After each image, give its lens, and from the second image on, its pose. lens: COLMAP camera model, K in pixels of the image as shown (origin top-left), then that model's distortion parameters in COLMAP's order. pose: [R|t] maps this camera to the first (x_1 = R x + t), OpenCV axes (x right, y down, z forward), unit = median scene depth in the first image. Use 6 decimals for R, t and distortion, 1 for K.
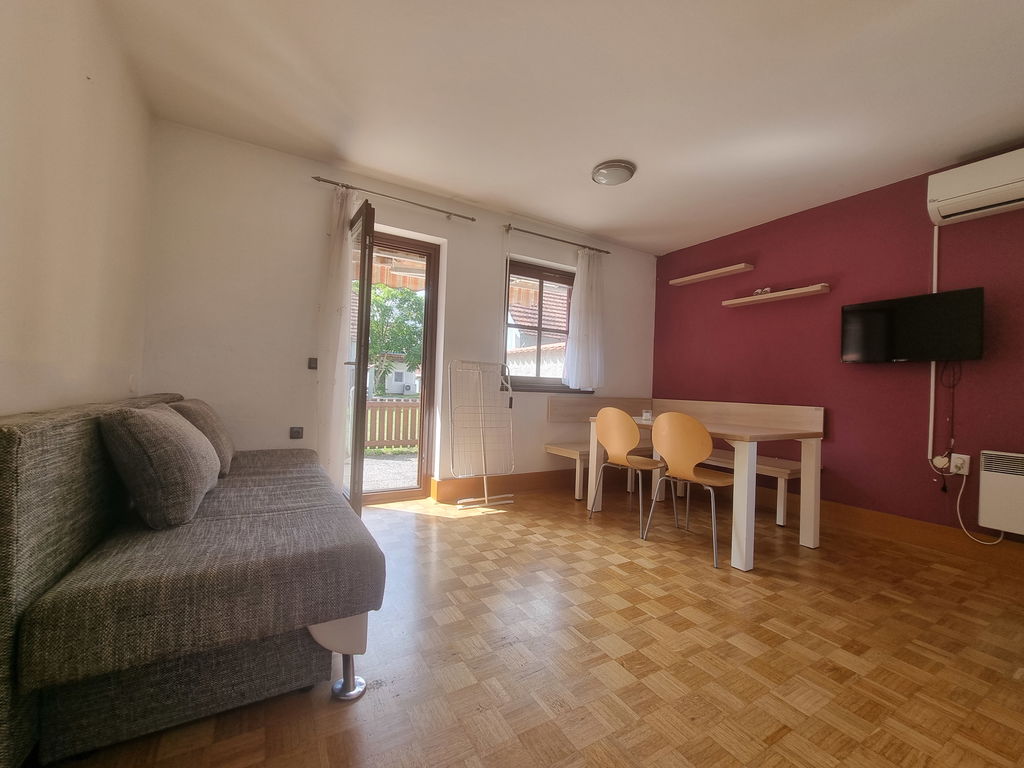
lens RADIAL K [[421.0, 0, 512.0], [0, 421.0, 384.0], [0, 0, 1]] dist [-0.001515, -0.000154]
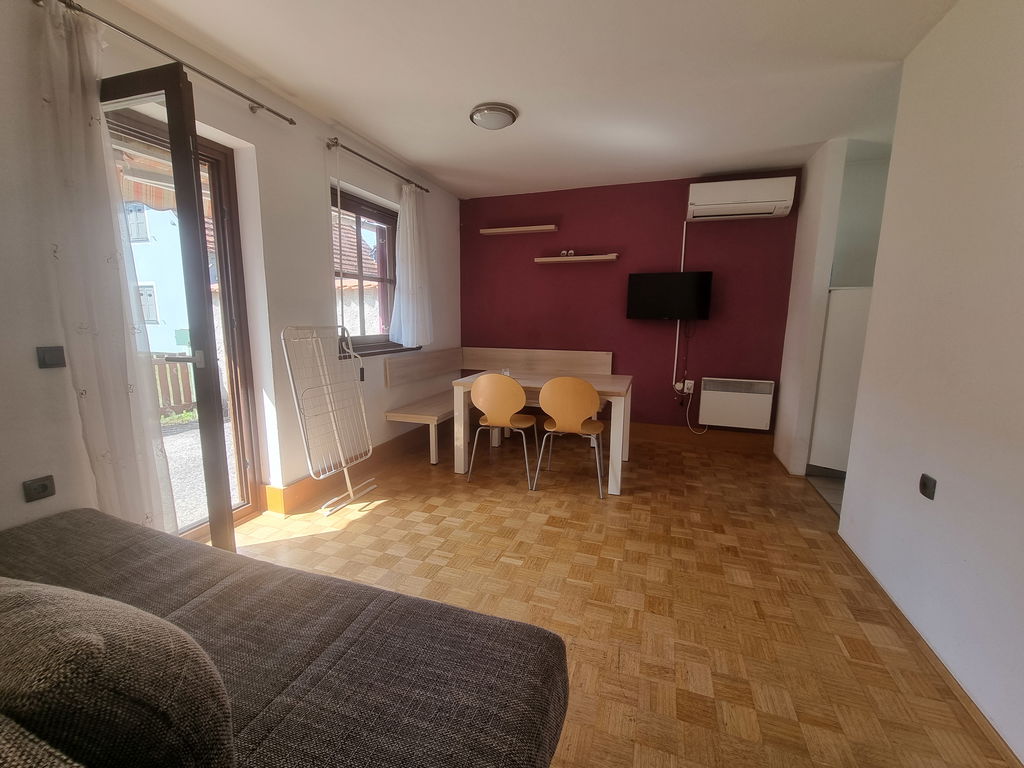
lens RADIAL K [[423.0, 0, 511.2], [0, 423.0, 383.6], [0, 0, 1]] dist [-0.001634, -0.000068]
pose [[0.766562, -0.131187, 0.628628, -0.322528], [0.015773, 0.982462, 0.185794, -0.093543], [-0.641977, -0.132507, 0.755187, 0.190937]]
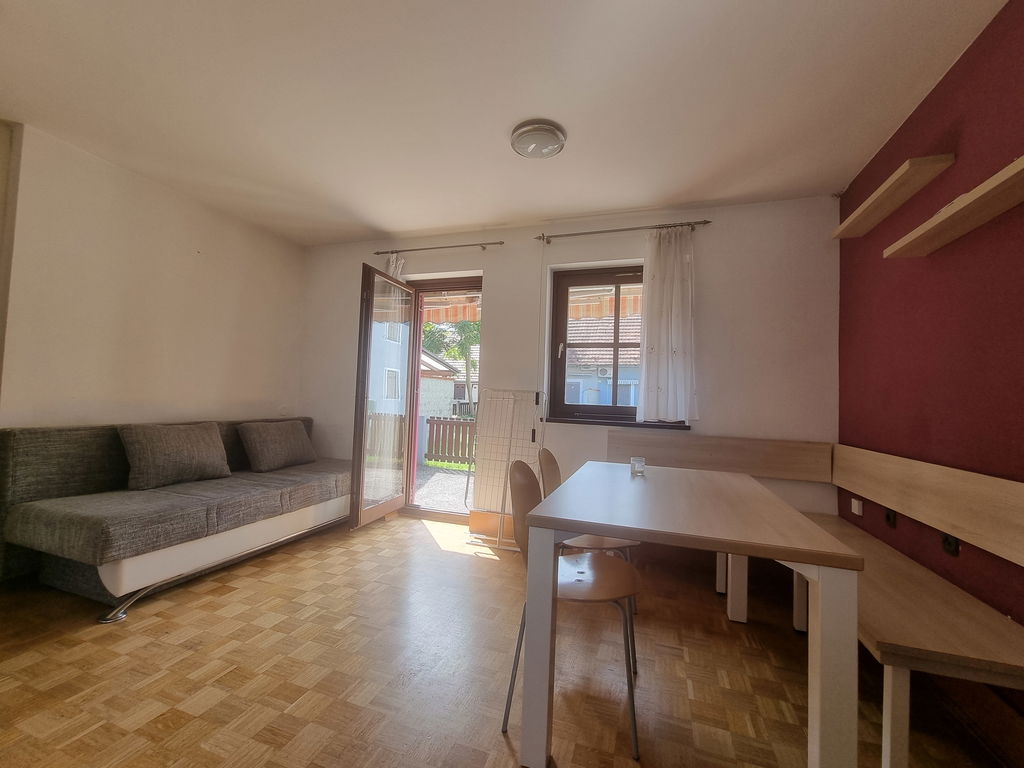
lens RADIAL K [[422.3, 0, 516.7], [0, 422.3, 385.6], [0, 0, 1]] dist [-0.001647, -0.000304]
pose [[0.656354, -0.036983, -0.753546, 0.674323], [-0.009775, 0.998297, -0.057510, -0.008663], [0.754390, 0.045113, 0.654875, 0.422395]]
